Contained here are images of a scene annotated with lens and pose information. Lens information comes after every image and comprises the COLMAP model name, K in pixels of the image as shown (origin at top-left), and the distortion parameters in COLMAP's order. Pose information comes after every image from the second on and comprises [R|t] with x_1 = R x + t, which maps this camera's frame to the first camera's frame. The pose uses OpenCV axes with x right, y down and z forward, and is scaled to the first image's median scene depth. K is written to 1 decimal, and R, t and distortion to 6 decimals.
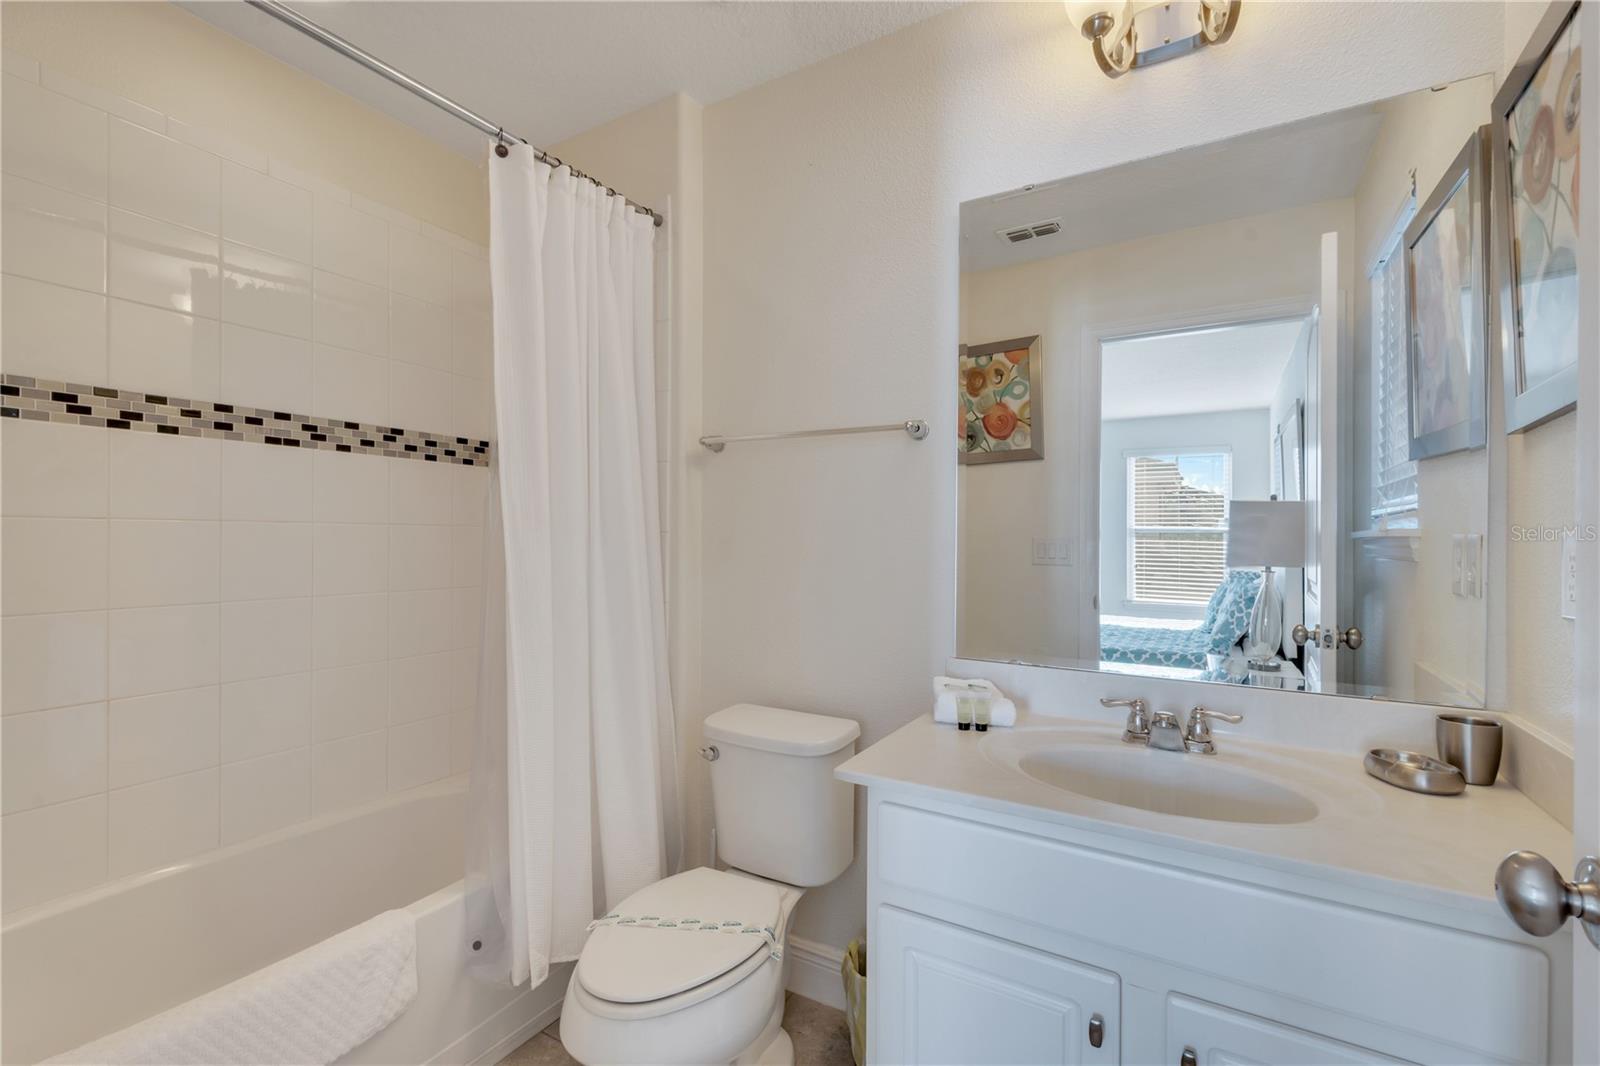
lens RADIAL K [[706.0, 0, 800.4], [0, 706.0, 534.7], [0, 0, 1]] dist [0.009522, -0.002785]
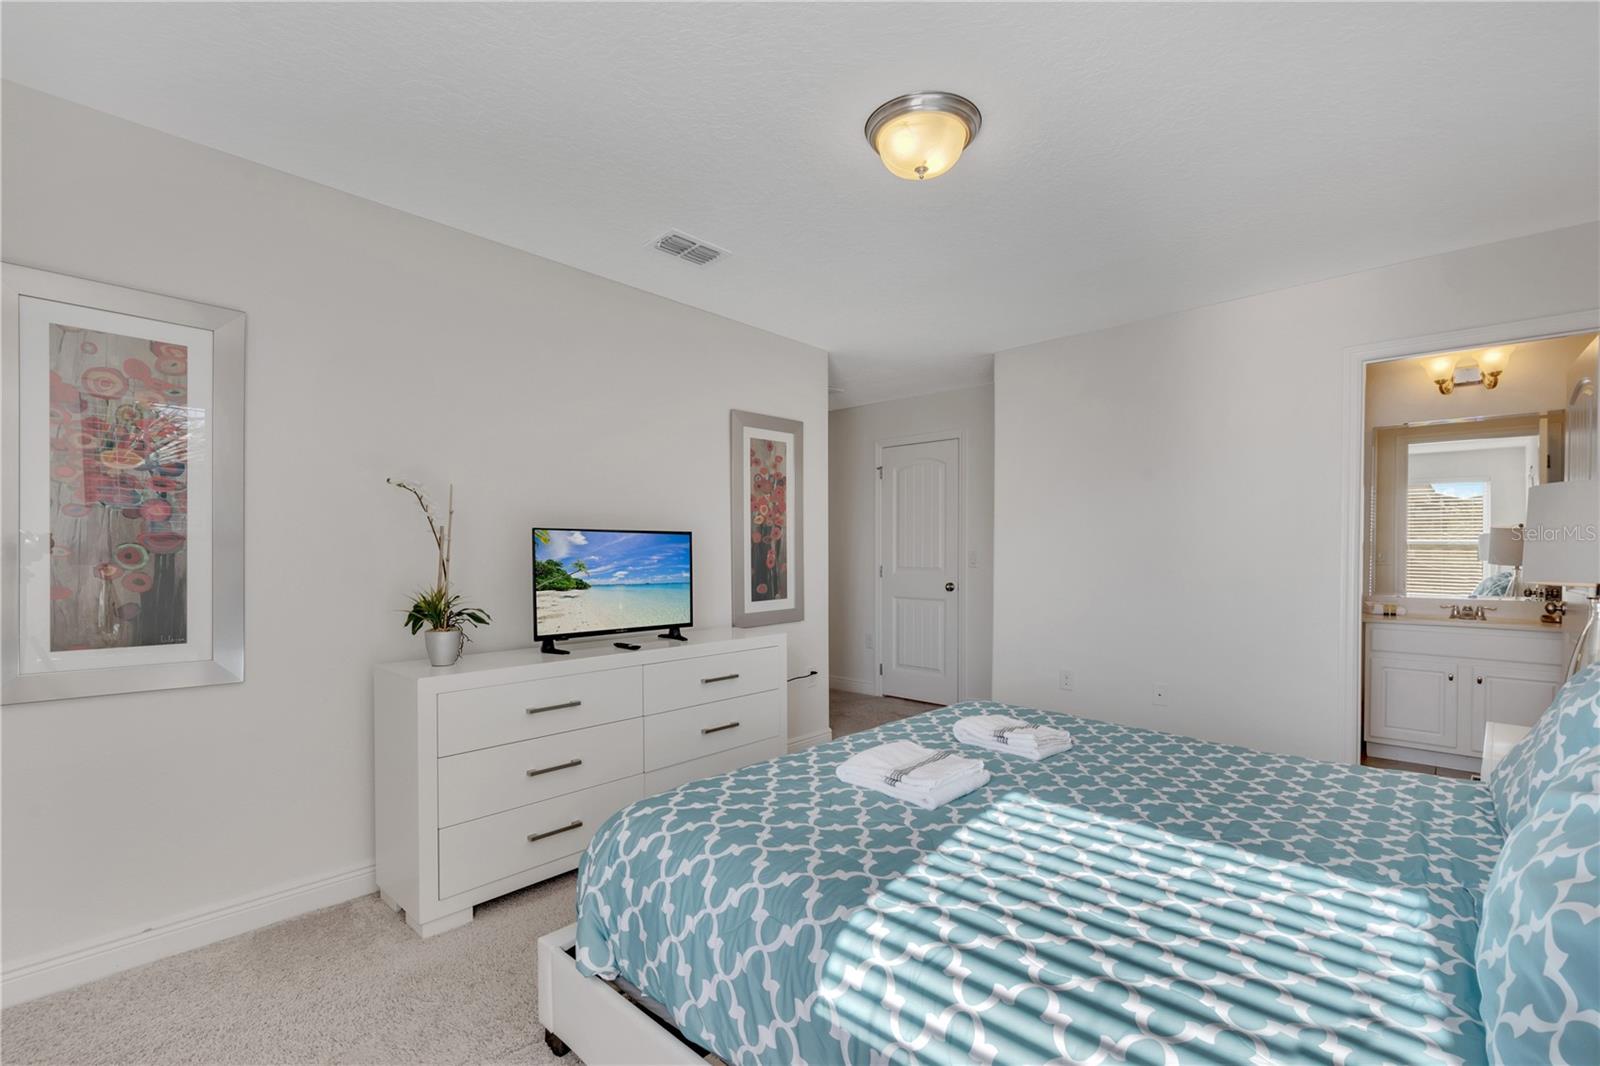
lens RADIAL K [[706.0, 0, 804.5], [0, 706.0, 559.4], [0, 0, 1]] dist [0.009522, -0.002785]
pose [[0.975733, -0.005098, -0.218906, -1.521136], [0.008307, 0.999871, 0.013739, -0.024692], [0.218808, -0.015224, 0.975649, -2.482735]]
